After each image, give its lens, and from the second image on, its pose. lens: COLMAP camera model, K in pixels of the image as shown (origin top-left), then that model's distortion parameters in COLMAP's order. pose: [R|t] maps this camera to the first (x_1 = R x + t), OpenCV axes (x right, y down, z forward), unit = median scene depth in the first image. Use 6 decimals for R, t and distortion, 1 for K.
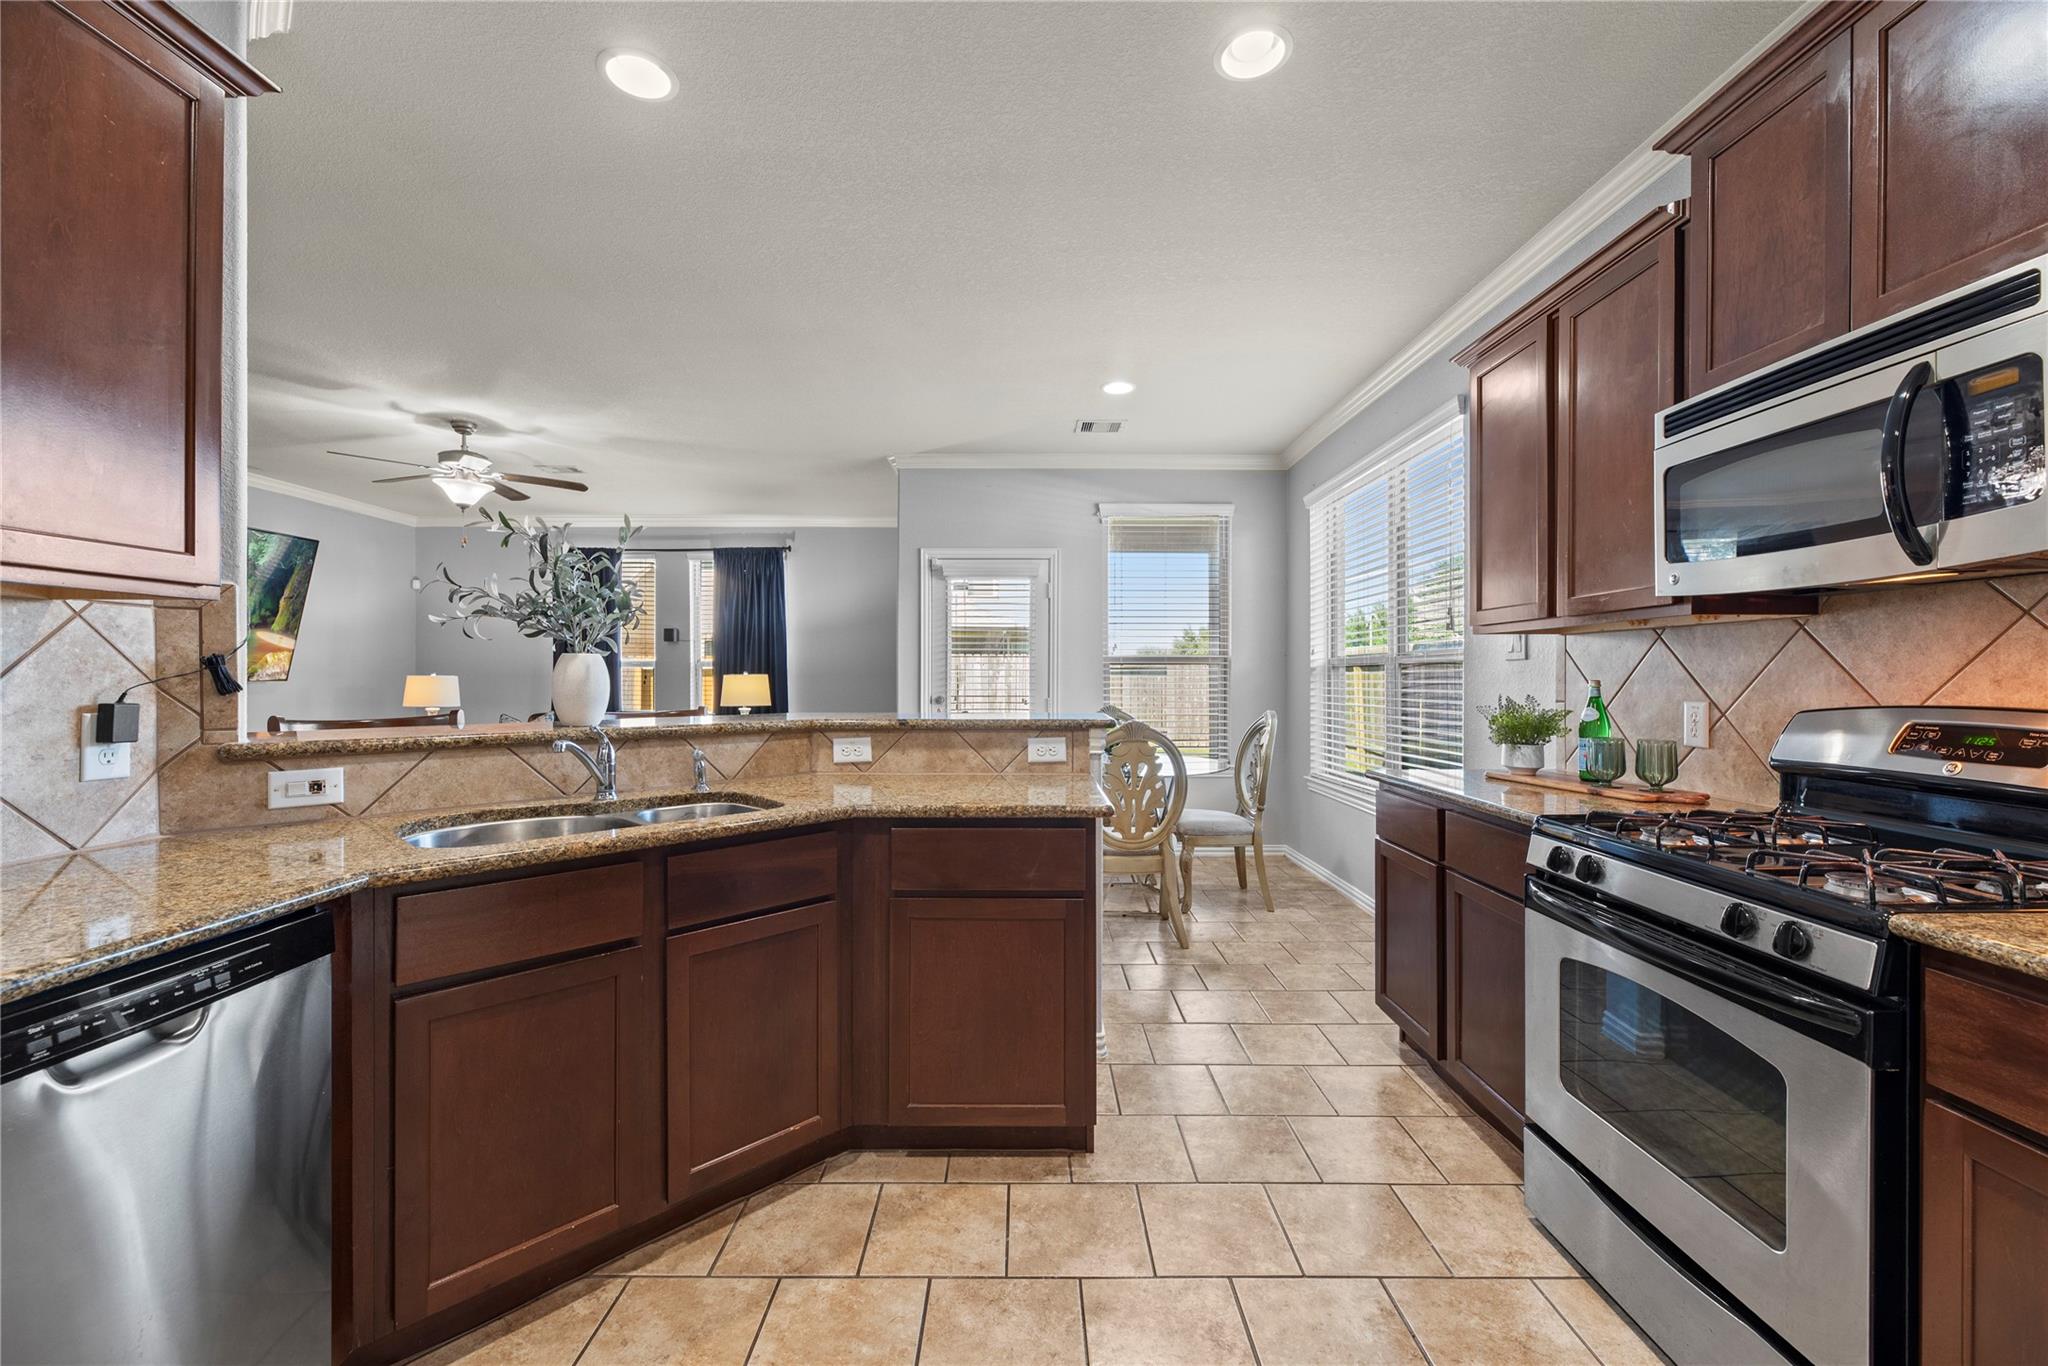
lens RADIAL K [[826.0, 0, 1023.3], [0, 826.0, 677.5], [0, 0, 1]] dist [0.000538, -0.000268]
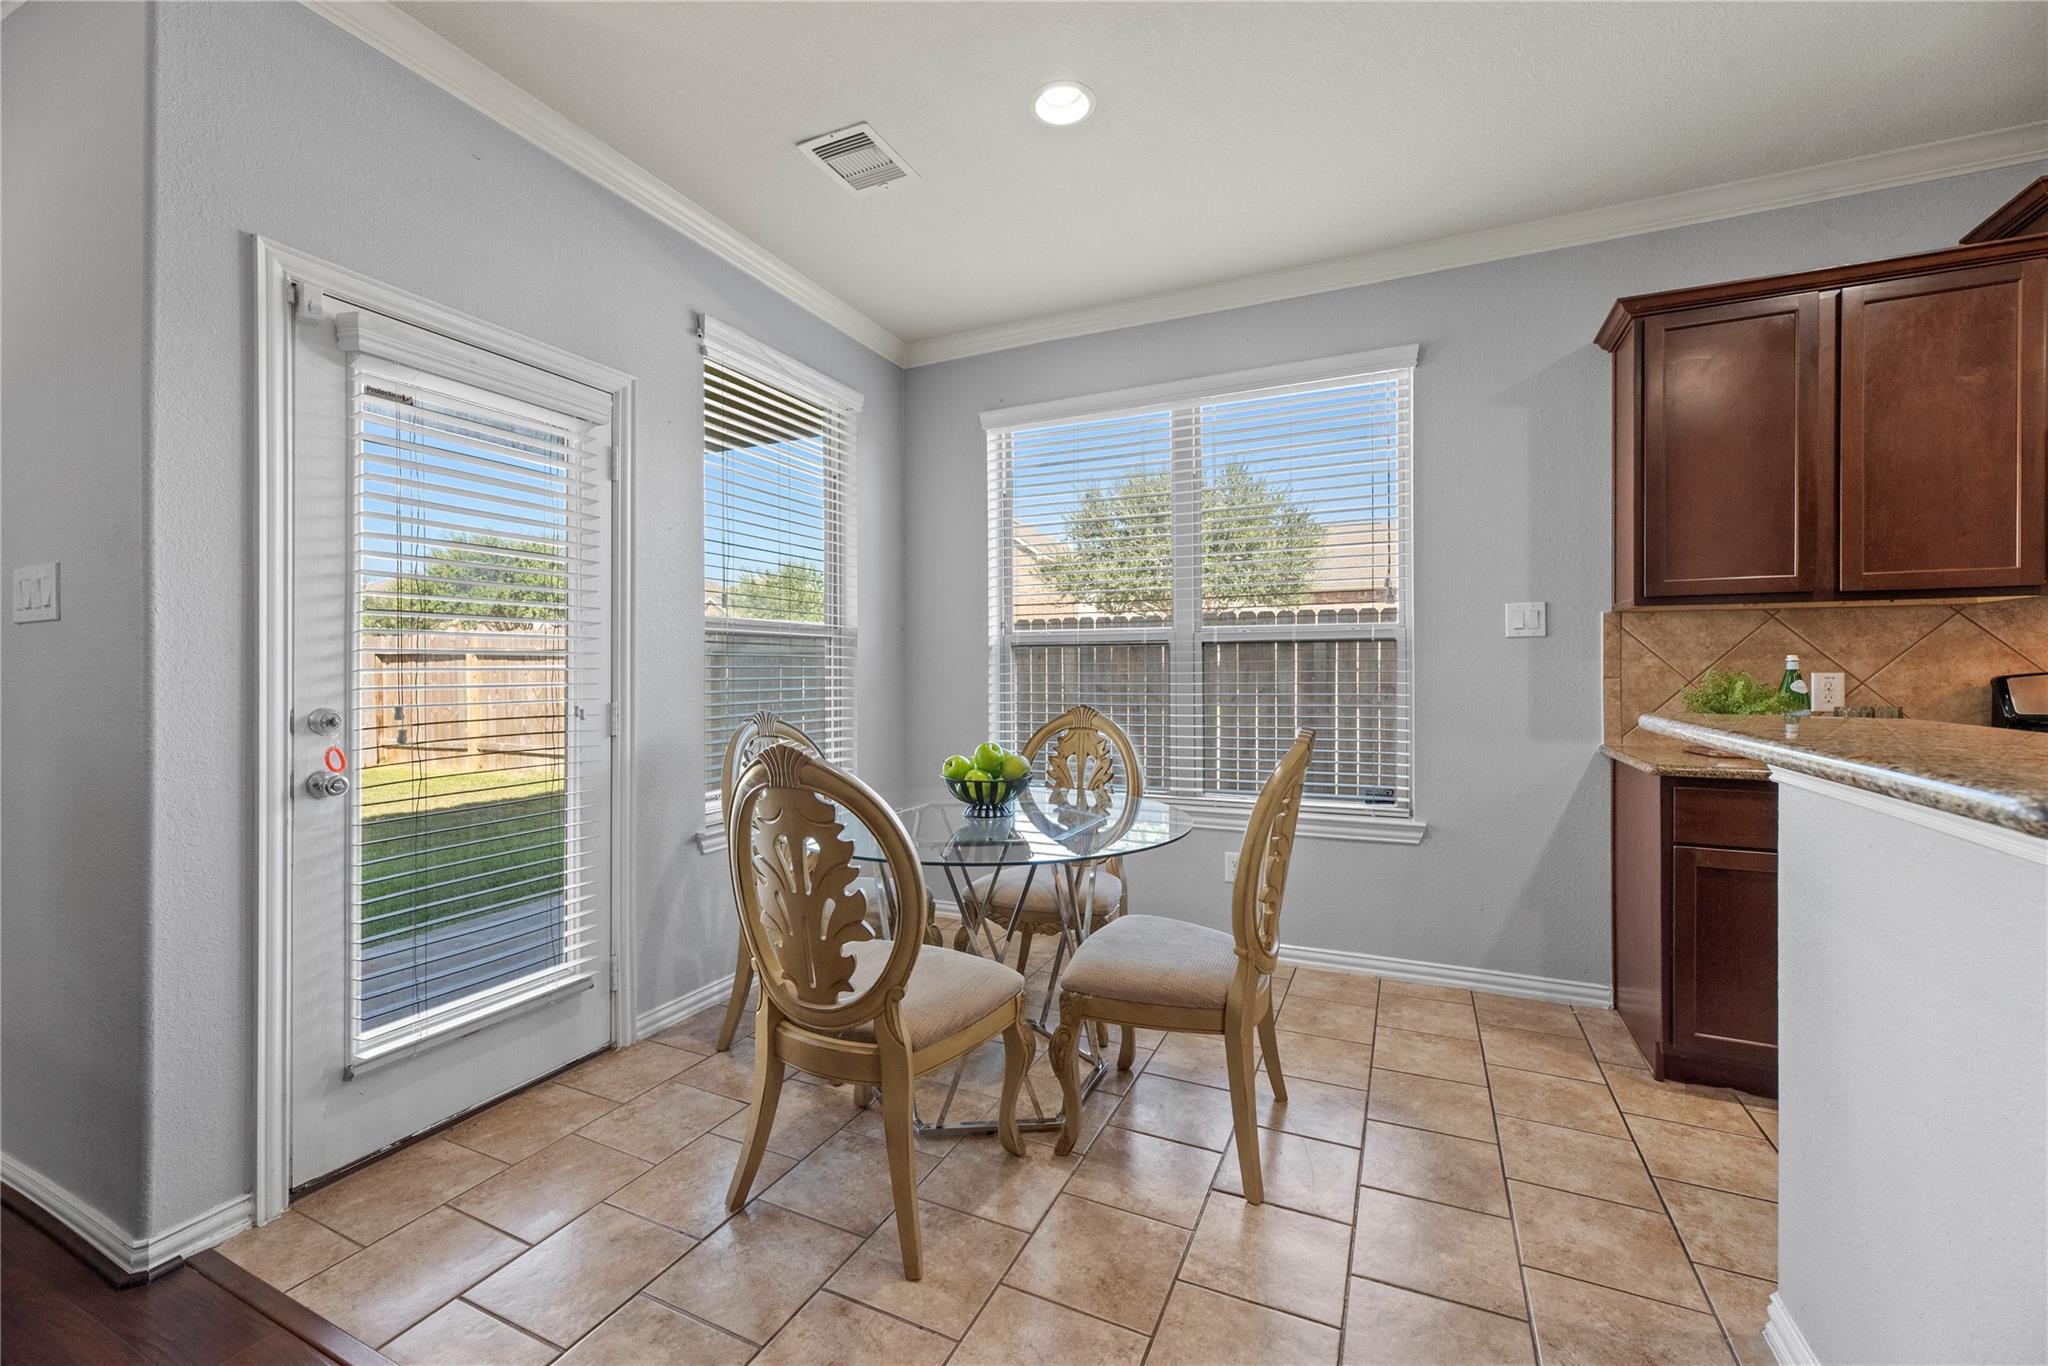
lens RADIAL K [[826.0, 0, 1034.1], [0, 826.0, 669.8], [0, 0, 1]] dist [0.000538, -0.000268]
pose [[0.416103, -0.001322, 0.909317, -0.630897], [0.003577, 0.999994, -0.000183, 0.018201], [-0.909311, 0.003329, 0.416105, 1.343994]]
